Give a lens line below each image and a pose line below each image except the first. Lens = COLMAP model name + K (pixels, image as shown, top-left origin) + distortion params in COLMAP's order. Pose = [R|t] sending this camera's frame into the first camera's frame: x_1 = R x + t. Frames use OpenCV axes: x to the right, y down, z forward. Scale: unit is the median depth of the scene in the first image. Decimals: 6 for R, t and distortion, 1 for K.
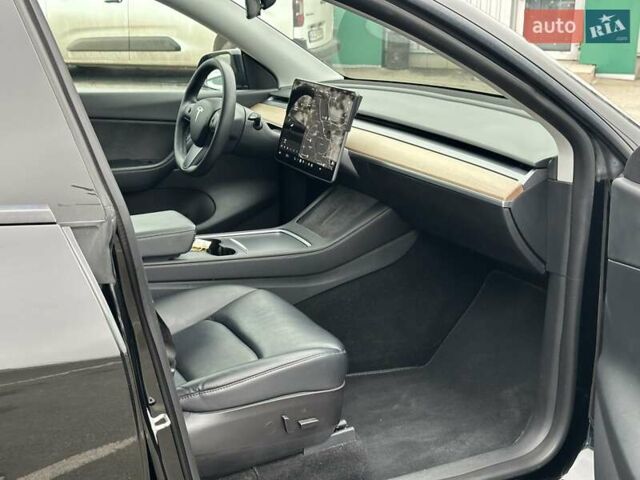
lens RADIAL K [[892.9, 0, 317.3], [0, 892.9, 240.7], [0, 0, 1]] dist [0.123741, 0.000000]
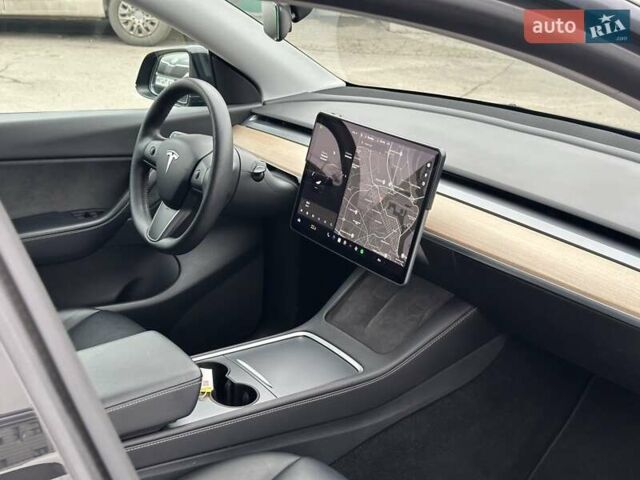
lens RADIAL K [[892.9, 0, 322.4], [0, 892.9, 241.5], [0, 0, 1]] dist [0.123741, 0.000000]
pose [[0.990714, -0.039021, 0.130242, -0.113850], [0.029884, 0.997001, 0.071381, -0.130884], [-0.132637, -0.066826, 0.988909, 0.322155]]
